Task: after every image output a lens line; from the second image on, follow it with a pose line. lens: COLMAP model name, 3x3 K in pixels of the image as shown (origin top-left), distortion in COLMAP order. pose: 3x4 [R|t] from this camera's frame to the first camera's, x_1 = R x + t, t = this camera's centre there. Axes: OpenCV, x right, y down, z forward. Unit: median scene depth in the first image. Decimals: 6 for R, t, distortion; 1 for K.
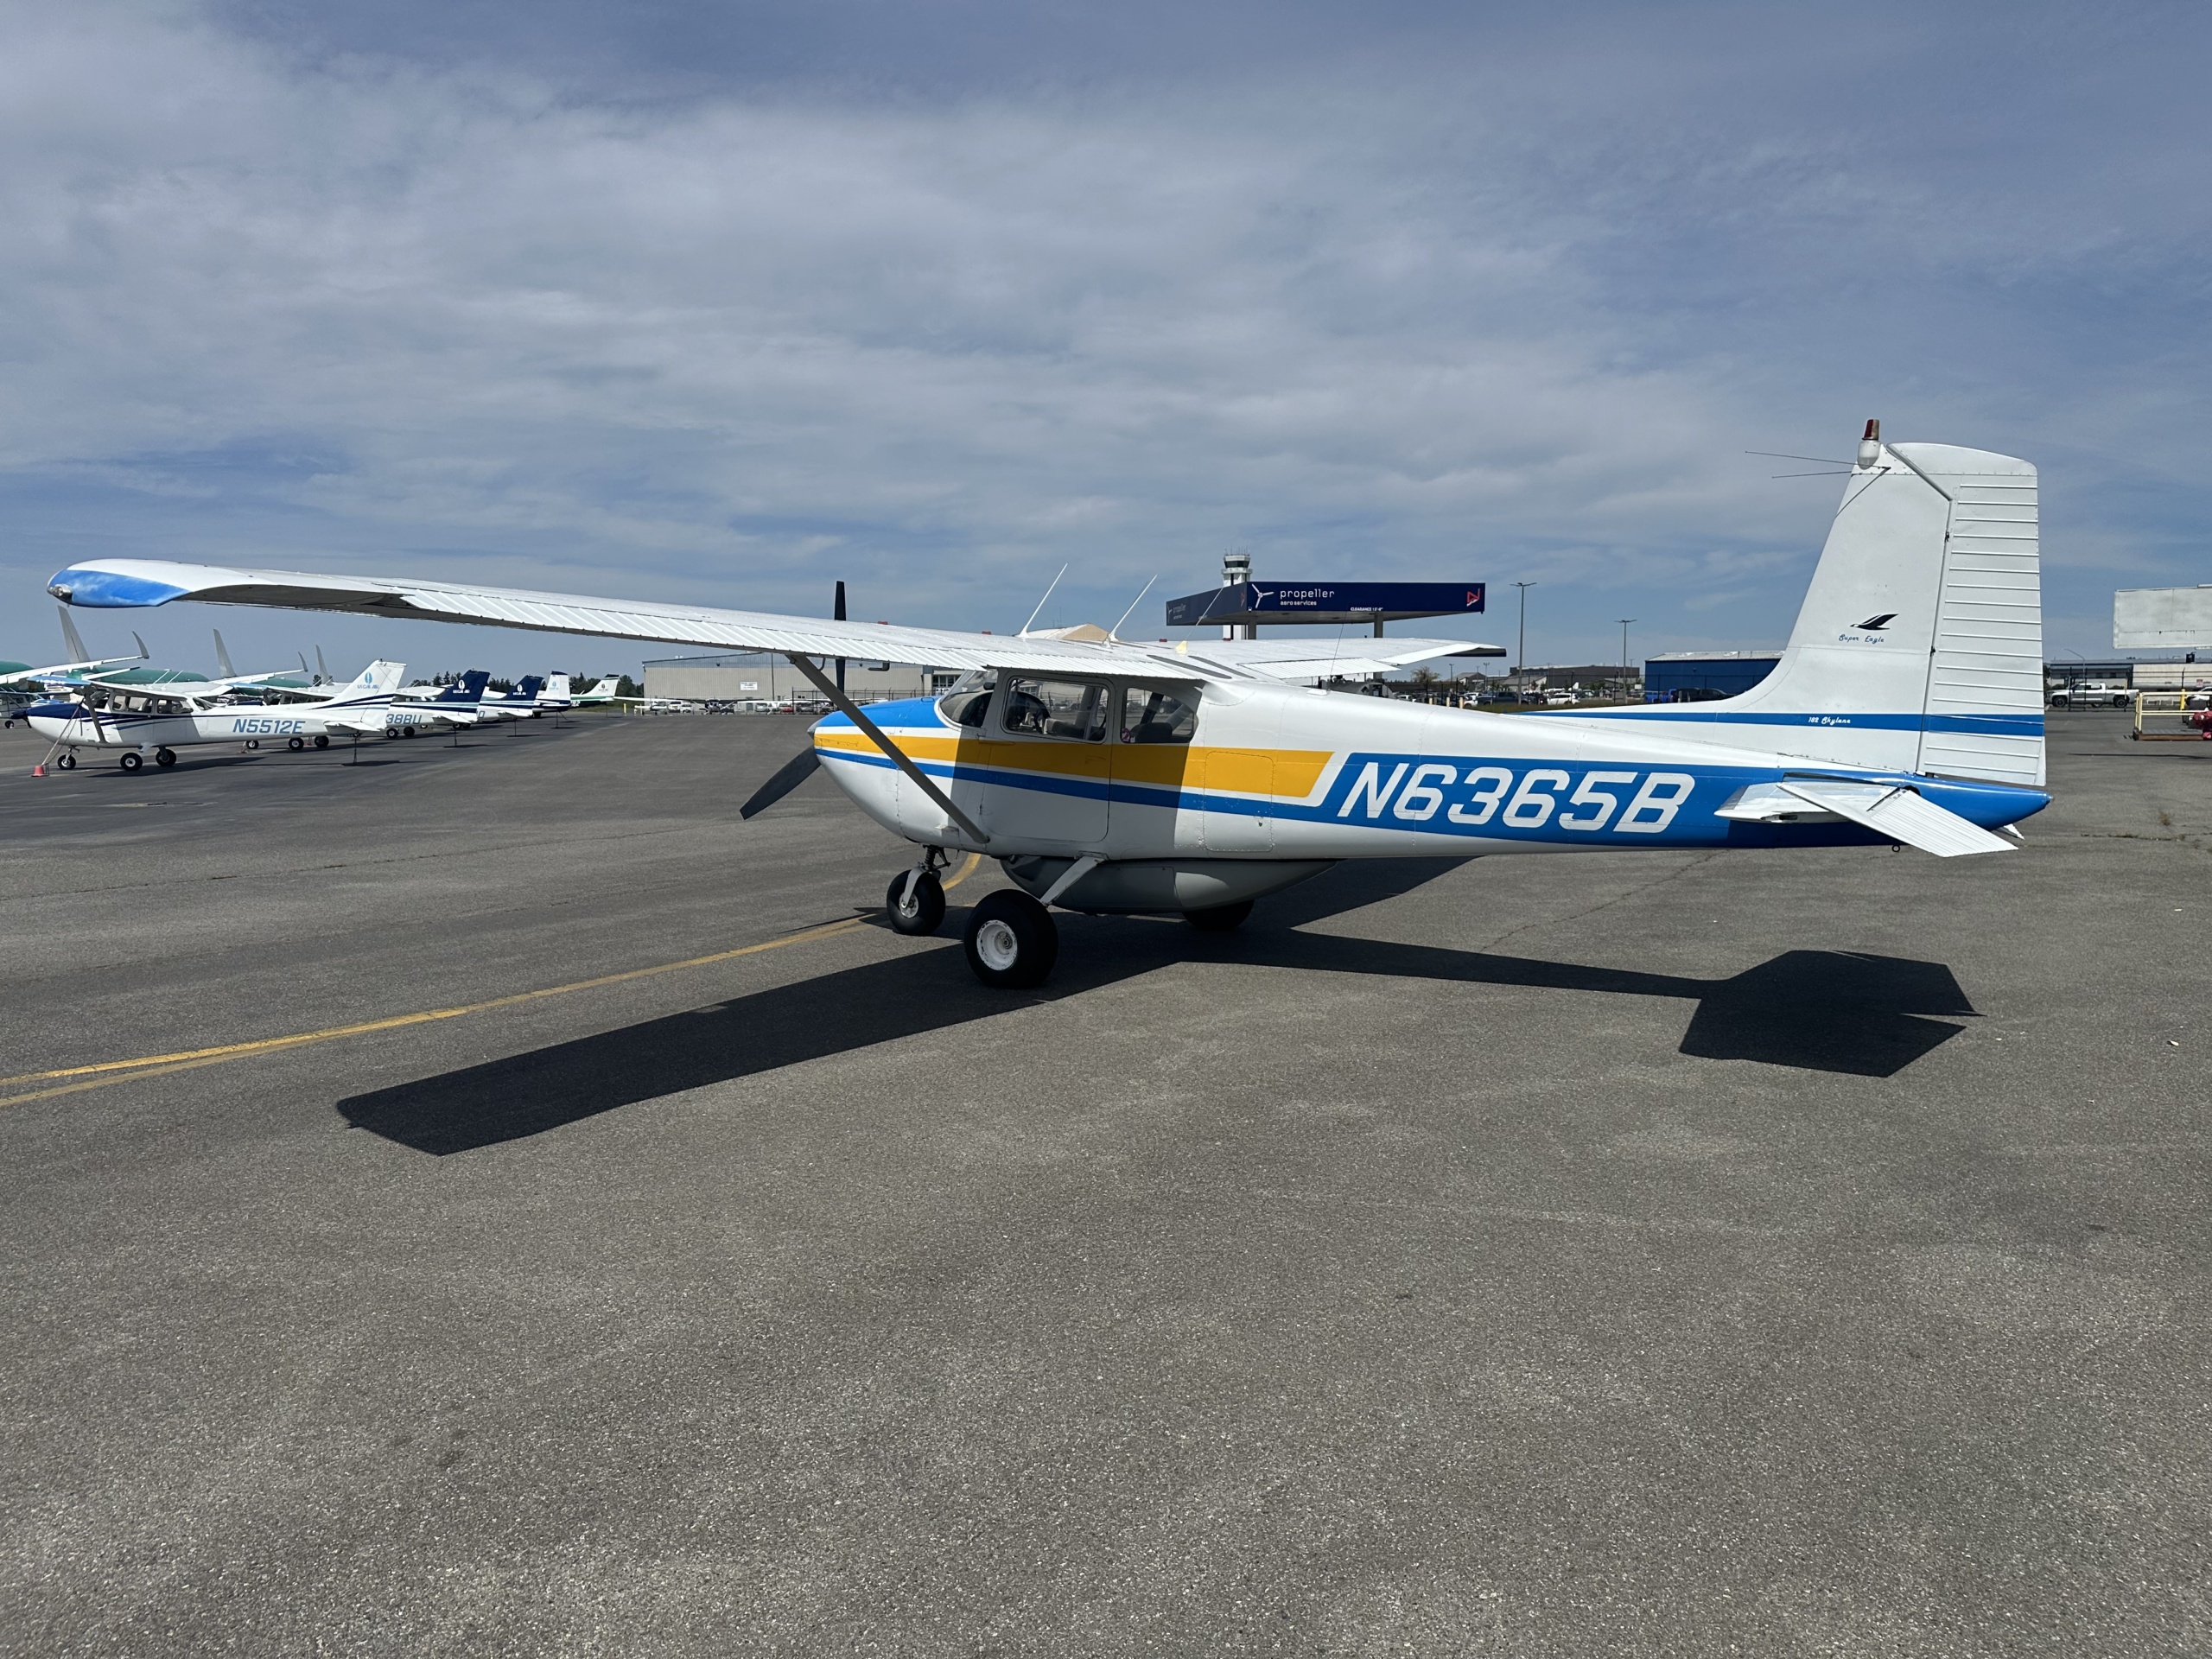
lens RADIAL K [[1581.9, 0, 1114.6], [0, 1581.9, 827.3], [0, 0, 1]] dist [-0.002064, -0.007332]
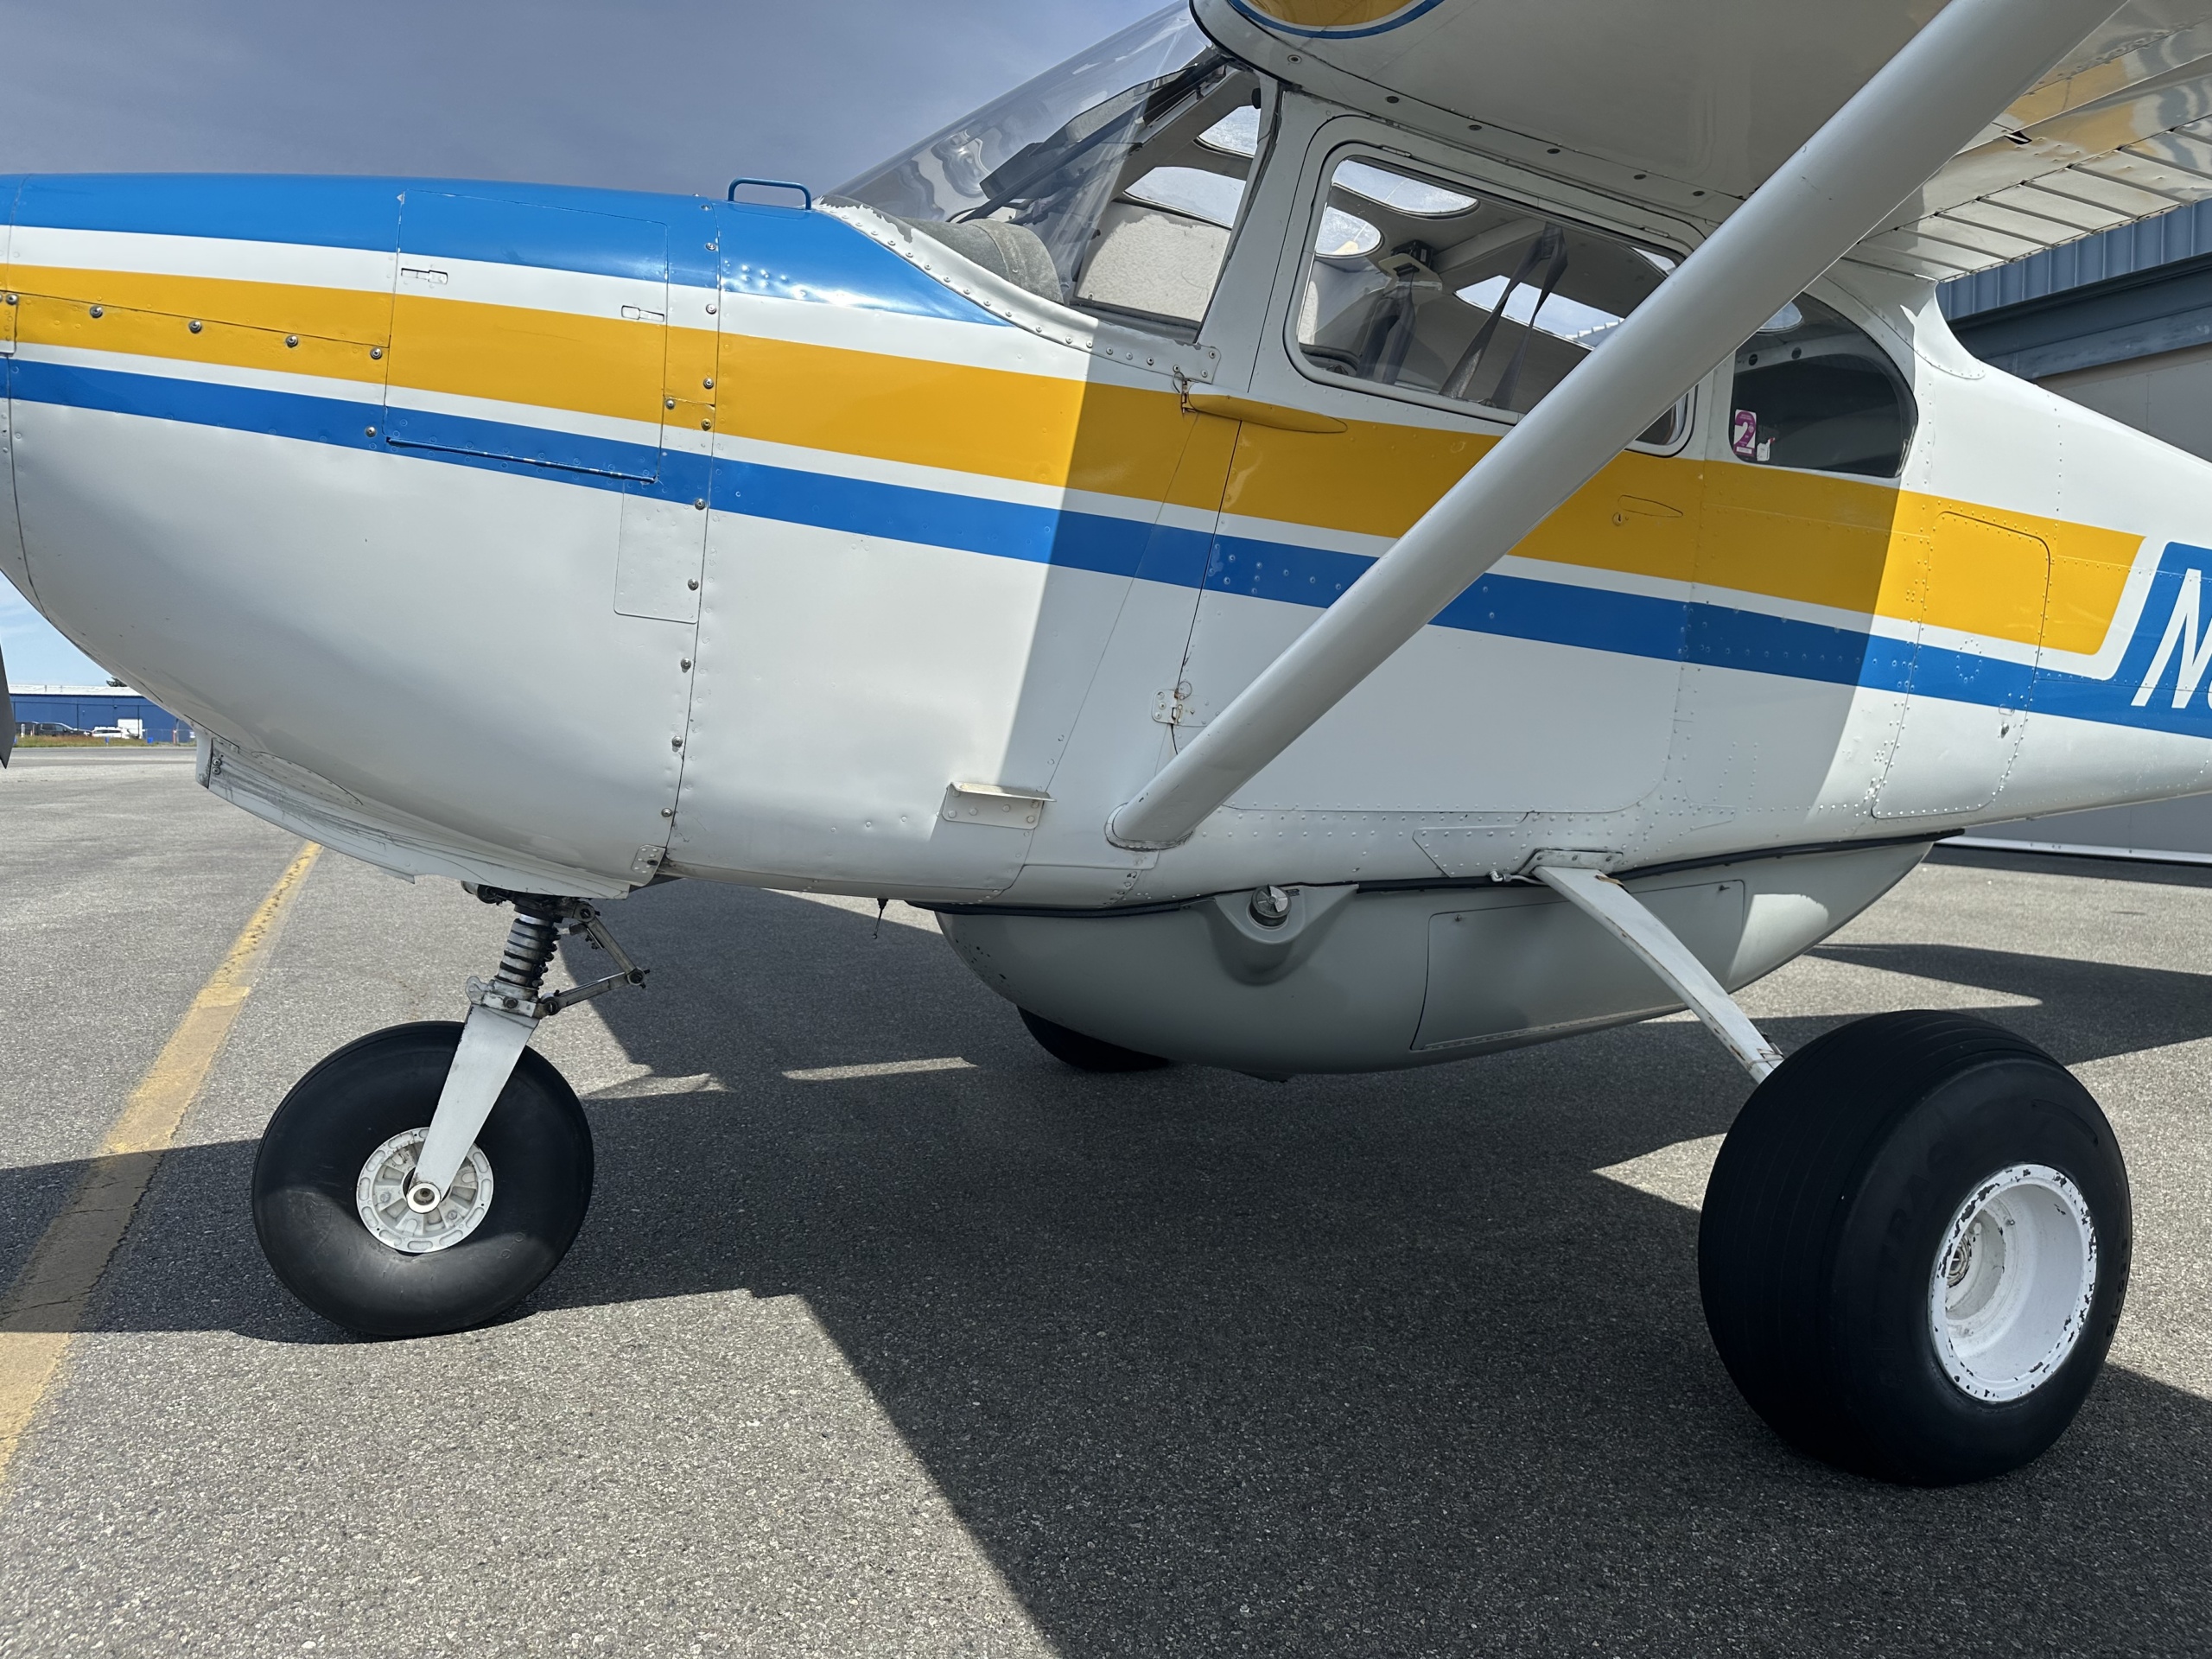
lens RADIAL K [[1554.8, 0, 1030.0], [0, 1554.8, 833.3], [0, 0, 1]] dist [0.043337, -0.043017]
pose [[0.534309, -0.033791, 0.844614, -0.345642], [0.062938, 0.998017, 0.000114, 0.007659], [-0.842943, 0.053097, 0.535376, 1.070596]]
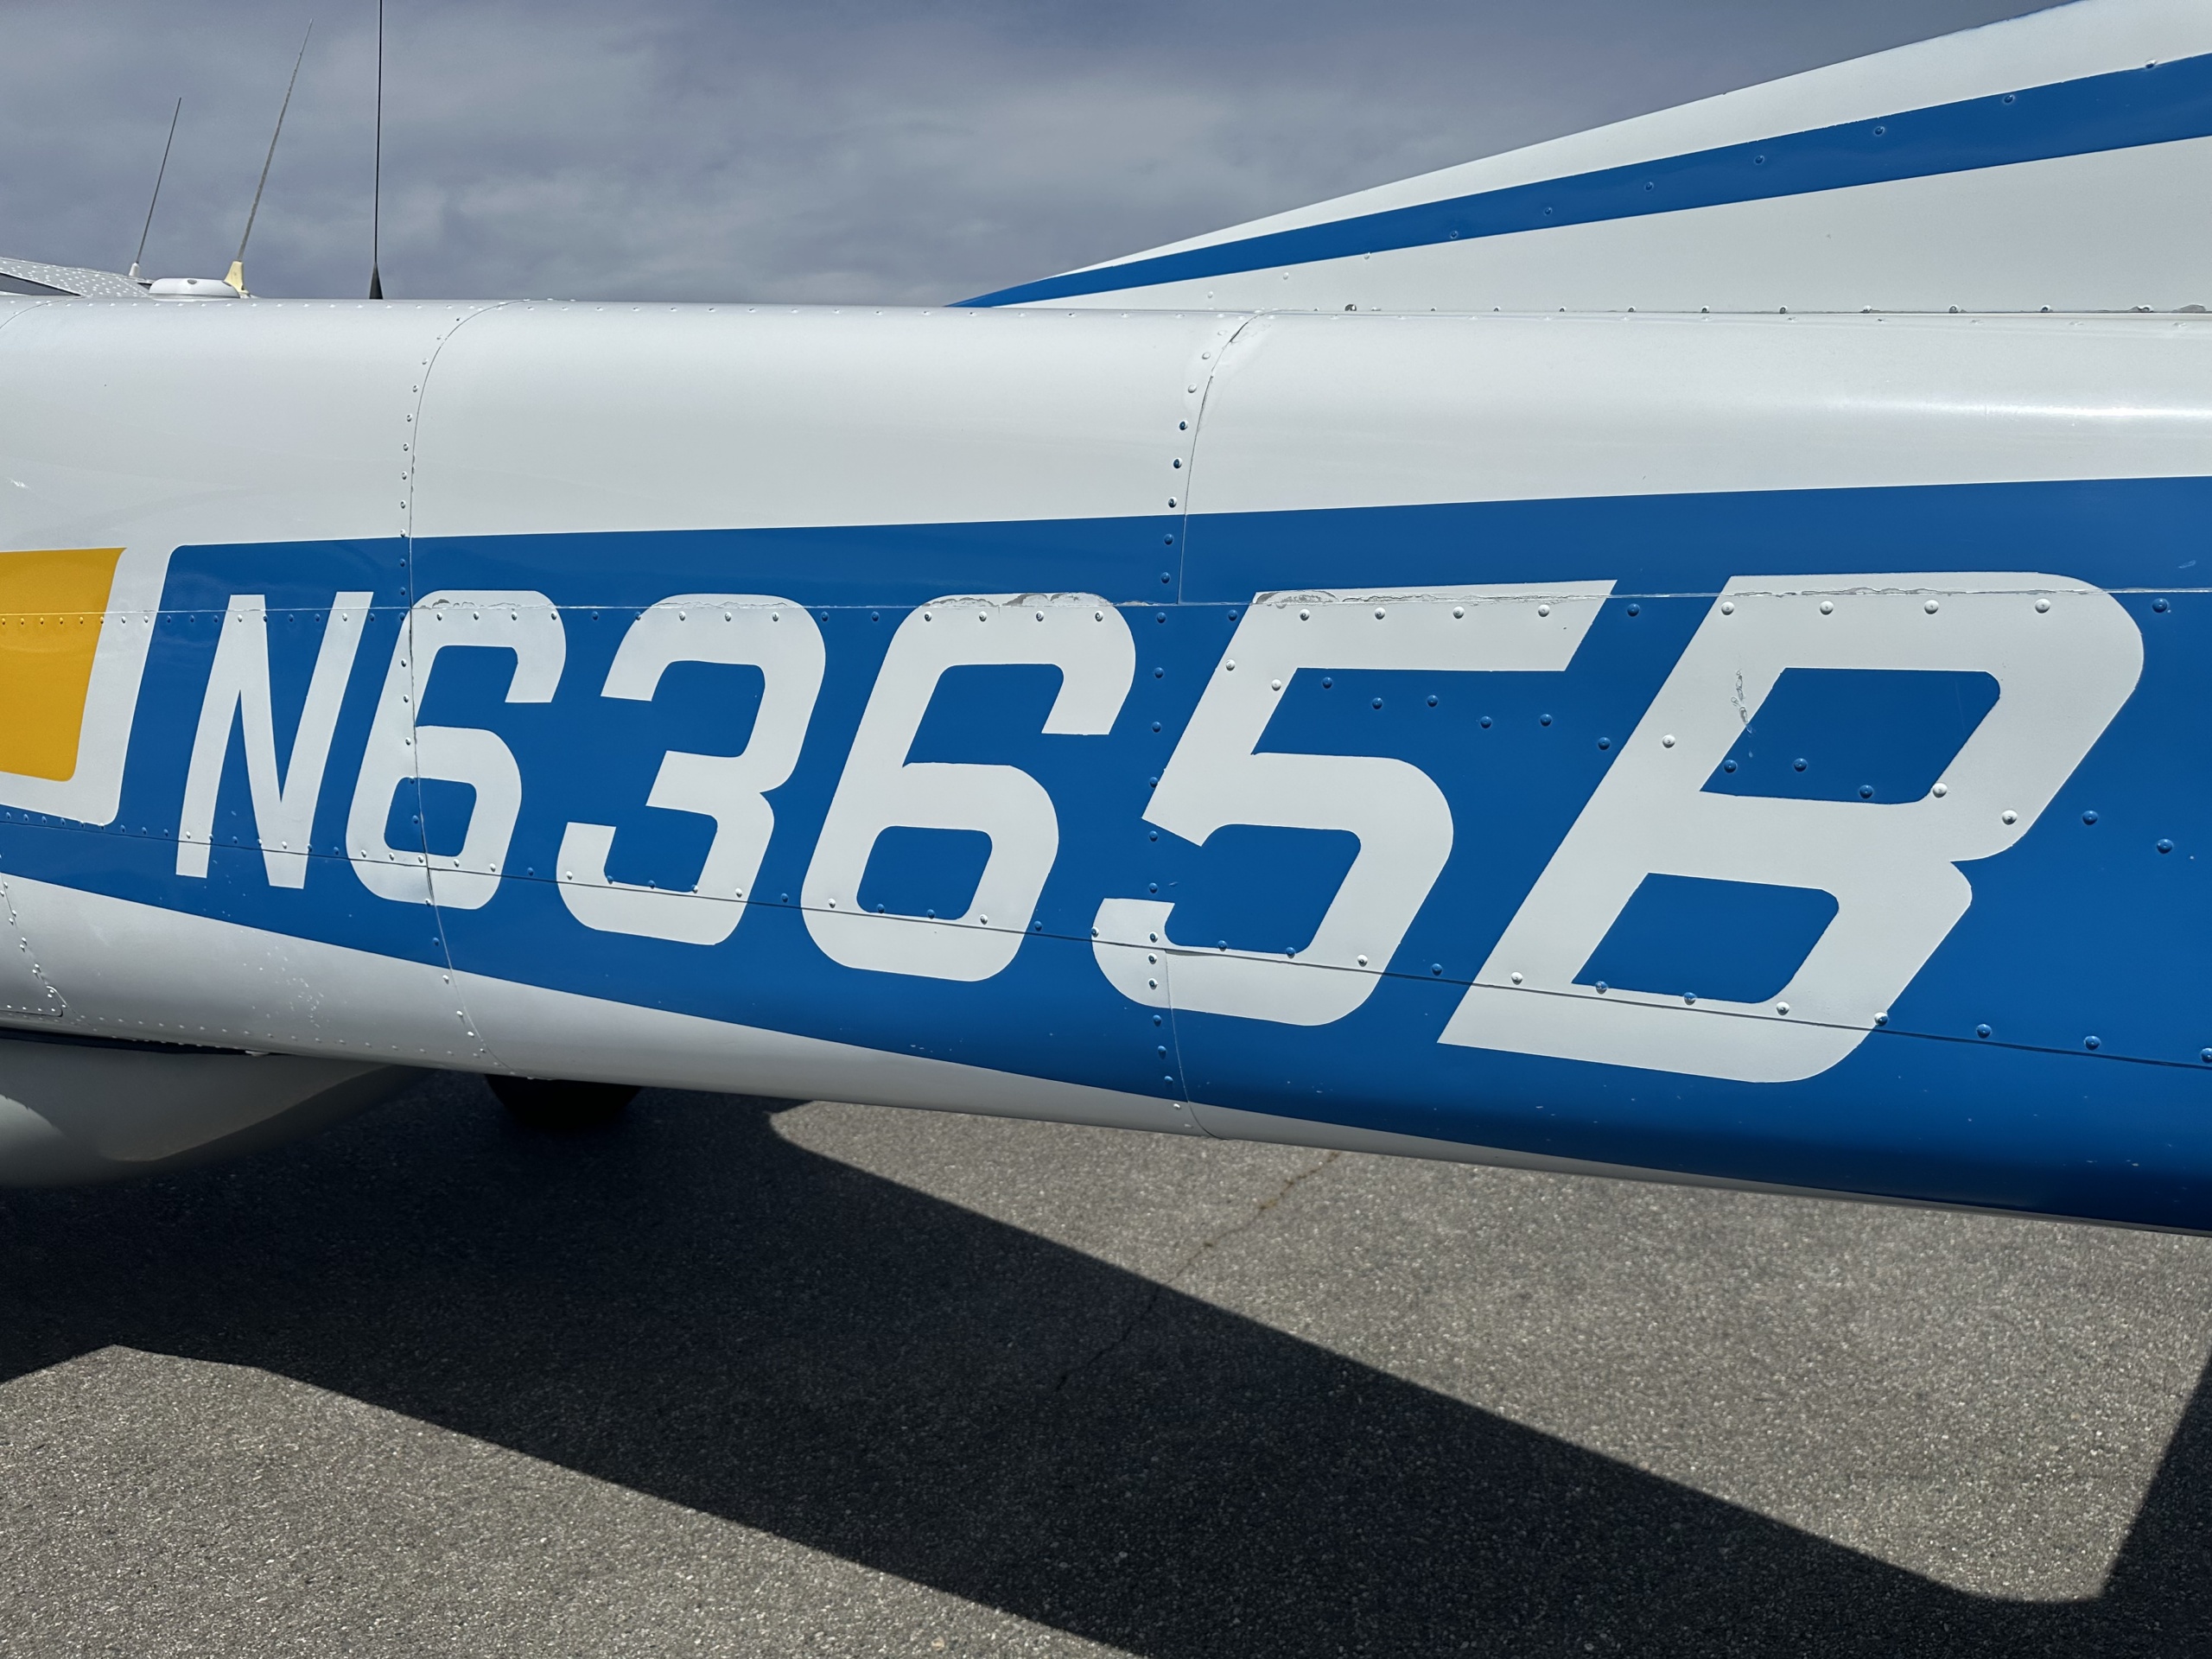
lens RADIAL K [[1583.8, 0, 1183.1], [0, 1583.8, 837.5], [0, 0, 1]] dist [0.041629, -0.002109]
pose [[0.999452, -0.004934, -0.032744, 0.288157], [0.006059, 0.999392, 0.034343, -0.018717], [0.032554, -0.034523, 0.998874, 0.837831]]
